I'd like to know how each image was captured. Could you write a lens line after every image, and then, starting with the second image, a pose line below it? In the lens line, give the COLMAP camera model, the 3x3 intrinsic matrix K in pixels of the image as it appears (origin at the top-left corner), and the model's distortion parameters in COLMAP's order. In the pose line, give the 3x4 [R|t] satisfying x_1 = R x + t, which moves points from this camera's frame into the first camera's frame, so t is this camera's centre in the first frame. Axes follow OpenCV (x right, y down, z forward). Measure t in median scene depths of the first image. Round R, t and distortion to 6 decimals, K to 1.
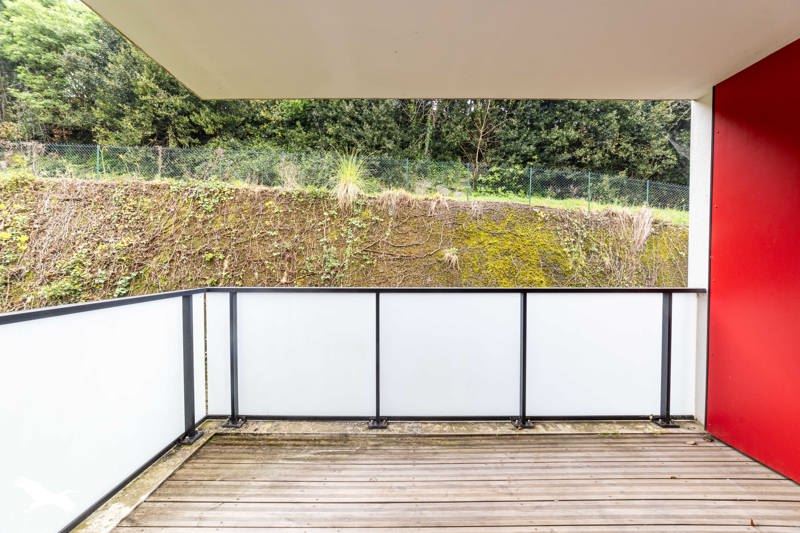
lens RADIAL K [[300.1, 0, 395.8], [0, 300.1, 263.4], [0, 0, 1]] dist [0.000788, 0.001688]
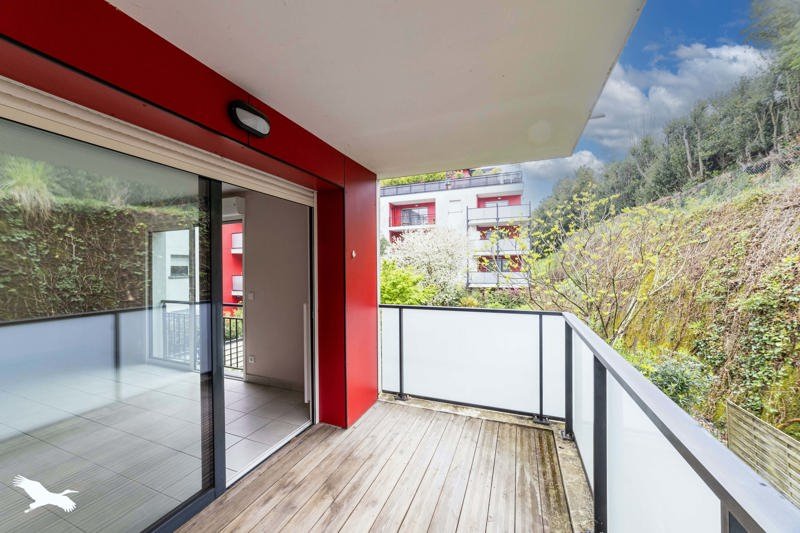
lens RADIAL K [[300.1, 0, 404.1], [0, 300.1, 267.3], [0, 0, 1]] dist [0.000788, 0.001688]
pose [[-0.336652, -0.005349, -0.941614, 0.200490], [0.001500, 0.999980, -0.006217, -0.026047], [0.941628, -0.003506, -0.336637, 0.217415]]
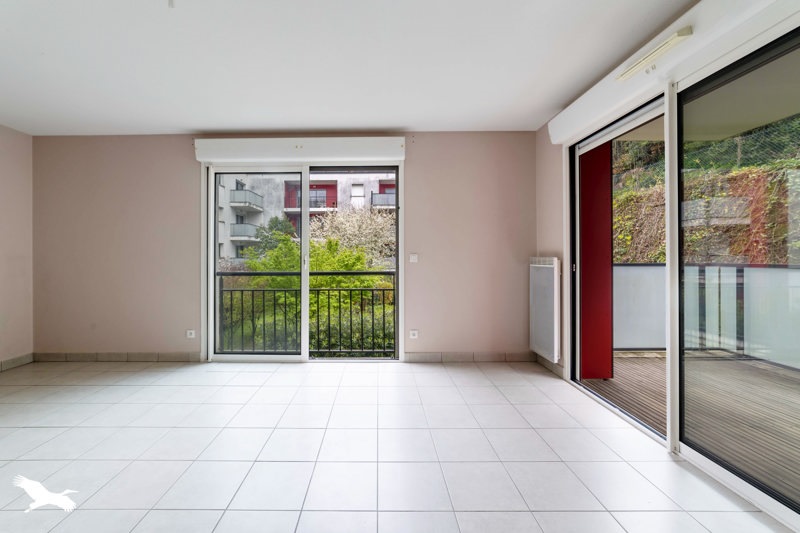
lens RADIAL K [[300.1, 0, 397.7], [0, 300.1, 260.4], [0, 0, 1]] dist [0.000788, 0.001688]
pose [[0.020960, 0.016106, -0.999651, 0.223892], [-0.003392, 0.999866, 0.016039, 0.010995], [0.999775, 0.003055, 0.021011, -0.175227]]
